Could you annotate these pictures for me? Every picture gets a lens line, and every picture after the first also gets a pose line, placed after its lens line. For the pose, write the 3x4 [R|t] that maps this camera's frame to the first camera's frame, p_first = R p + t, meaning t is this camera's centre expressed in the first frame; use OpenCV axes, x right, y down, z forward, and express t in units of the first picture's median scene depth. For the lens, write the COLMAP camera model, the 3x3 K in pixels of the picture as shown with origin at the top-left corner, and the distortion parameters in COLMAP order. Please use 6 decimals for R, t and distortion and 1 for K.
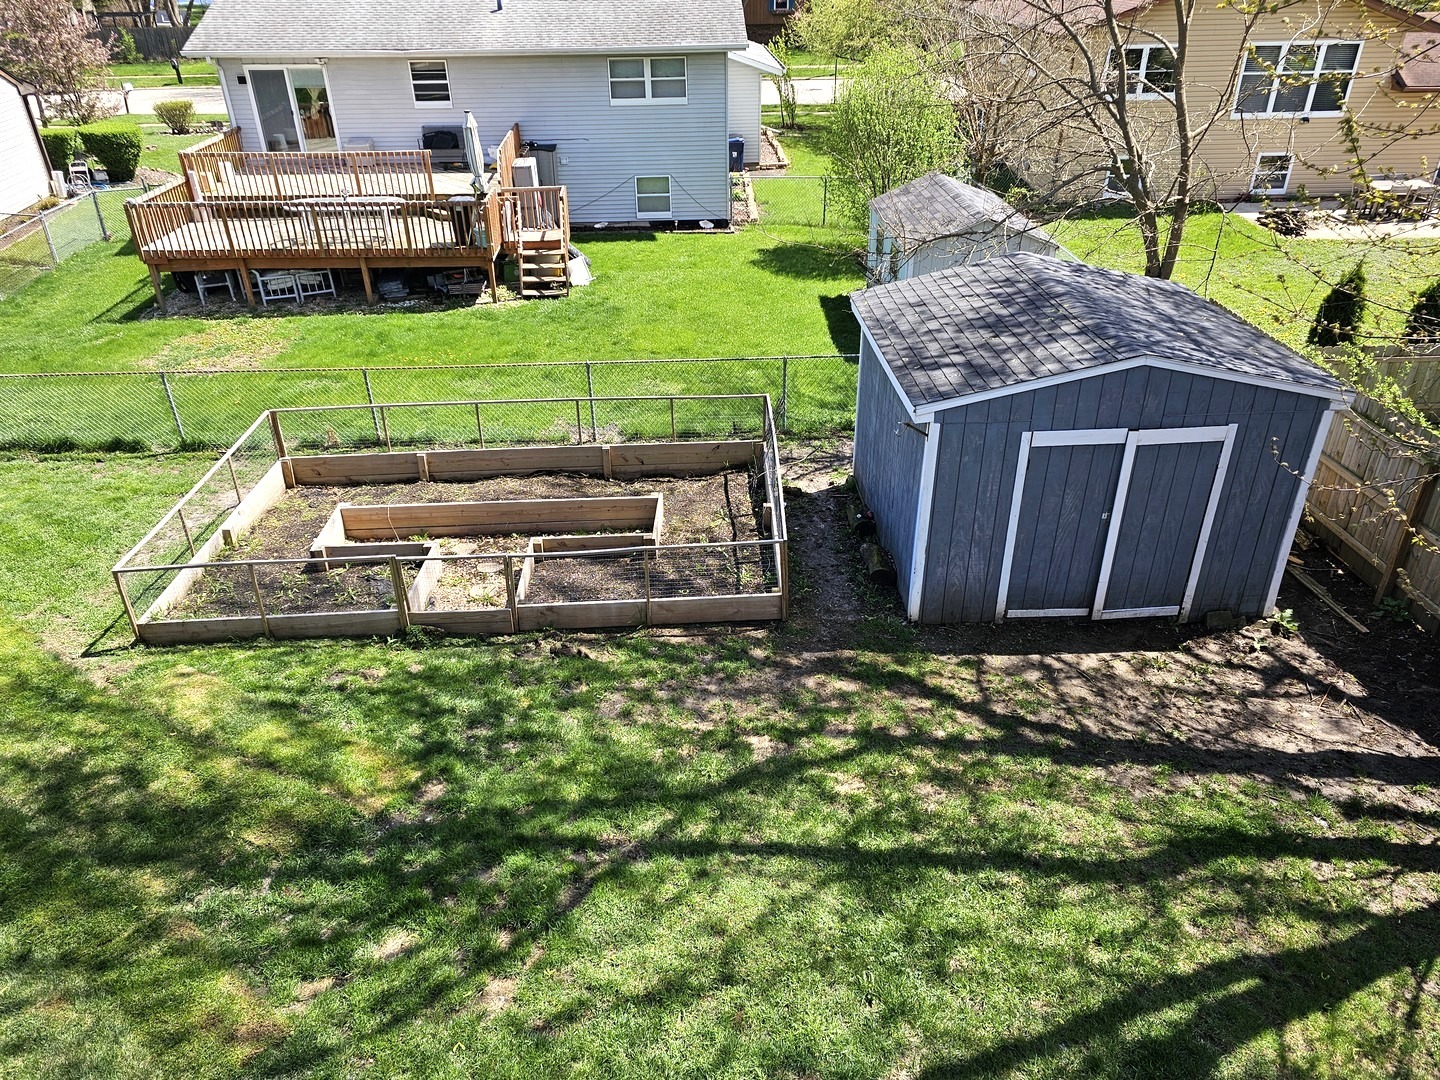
lens RADIAL K [[1046.5, 0, 722.7], [0, 1046.5, 541.7], [0, 0, 1]] dist [0.042221, -0.006394]
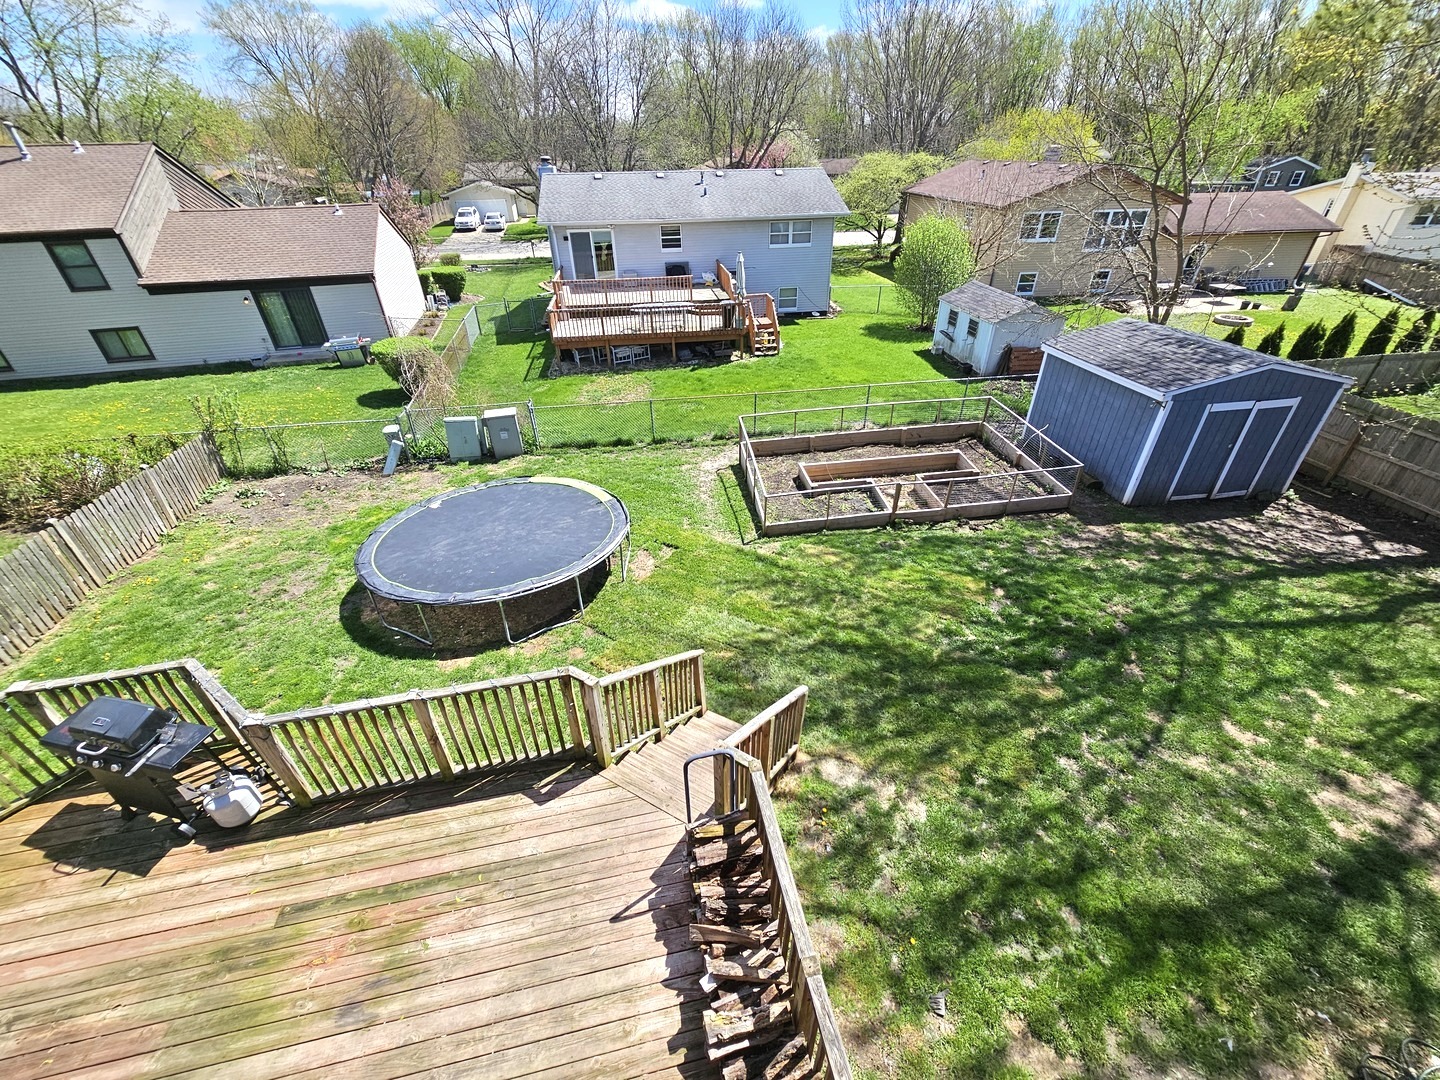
lens RADIAL K [[593.6, 0, 726.2], [0, 593.6, 536.9], [0, 0, 1]] dist [0.002433, -0.000021]
pose [[0.994746, -0.058490, 0.084015, -0.361202], [0.053638, 0.996822, 0.058903, 0.015550], [-0.087193, -0.054087, 0.994722, -0.031615]]
